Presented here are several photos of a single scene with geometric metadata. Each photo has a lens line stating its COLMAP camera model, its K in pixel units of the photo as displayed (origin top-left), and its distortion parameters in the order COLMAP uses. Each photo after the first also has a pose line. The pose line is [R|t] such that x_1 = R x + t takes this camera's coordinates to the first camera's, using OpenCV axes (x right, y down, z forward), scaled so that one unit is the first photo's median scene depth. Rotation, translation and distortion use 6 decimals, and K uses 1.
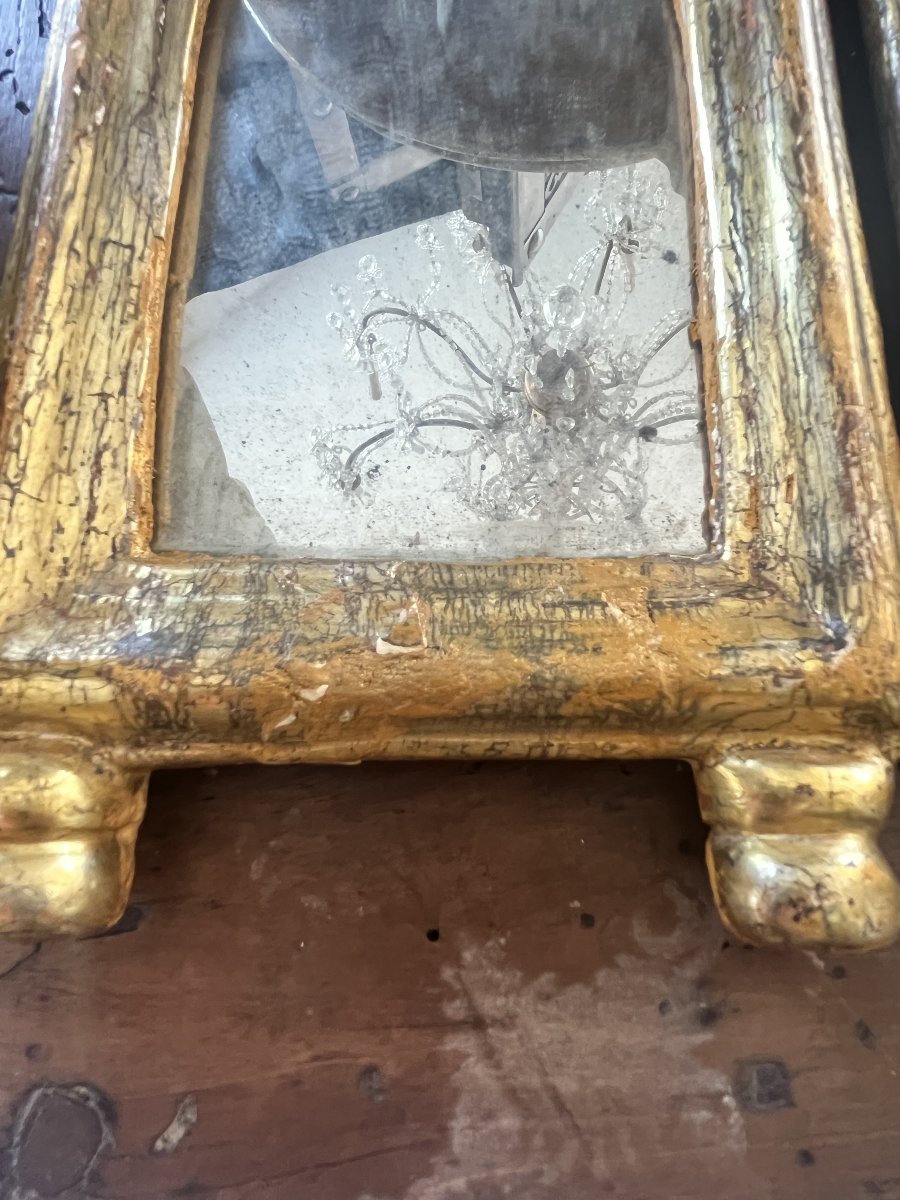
lens RADIAL K [[802.8, 0, 450.0], [0, 802.8, 600.0], [0, 0, 1]] dist [0.000654, 0.000355]
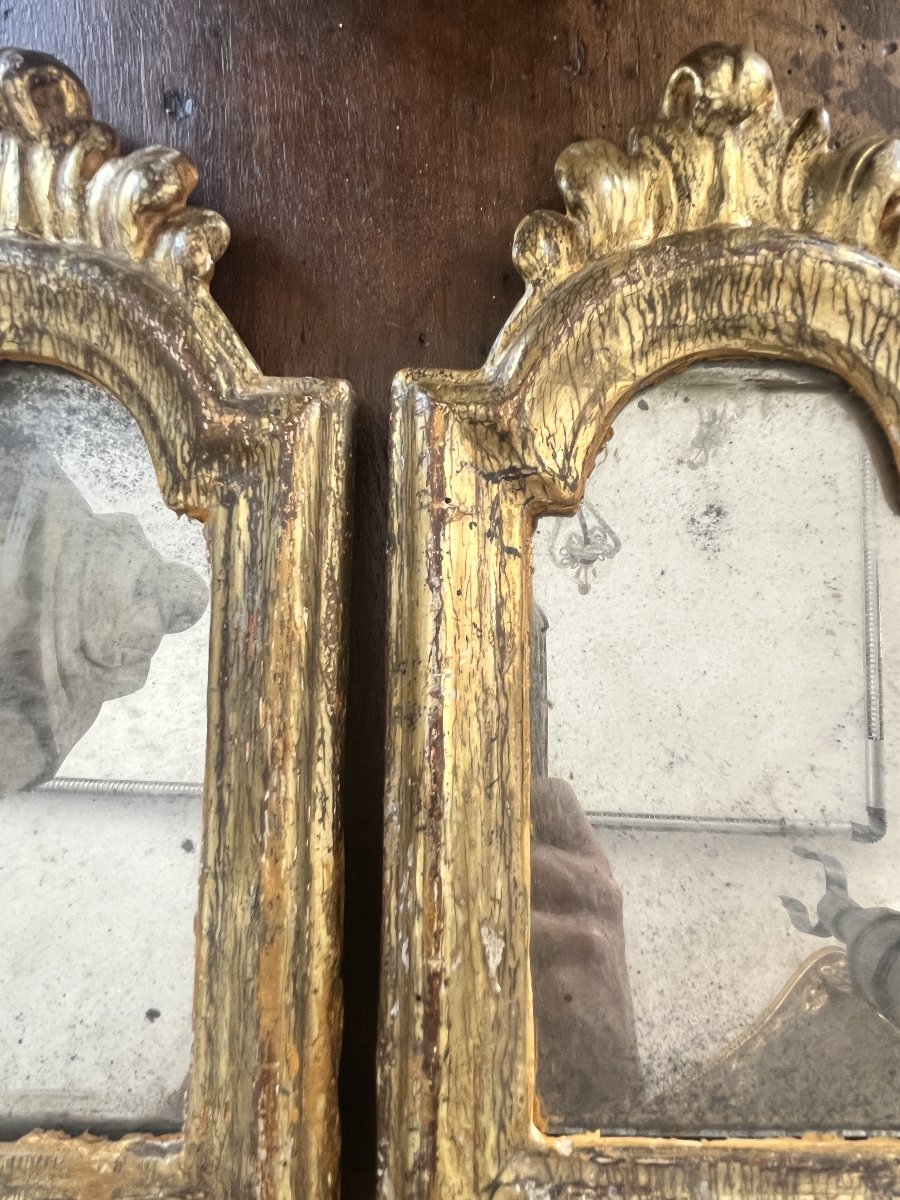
lens RADIAL K [[802.8, 0, 450.0], [0, 802.8, 600.0], [0, 0, 1]] dist [0.000654, 0.000355]
pose [[0.999847, 0.012563, -0.012191, 0.788945], [-0.009860, 0.979579, 0.200817, -1.205081], [0.014465, -0.200666, 0.979553, -0.082691]]
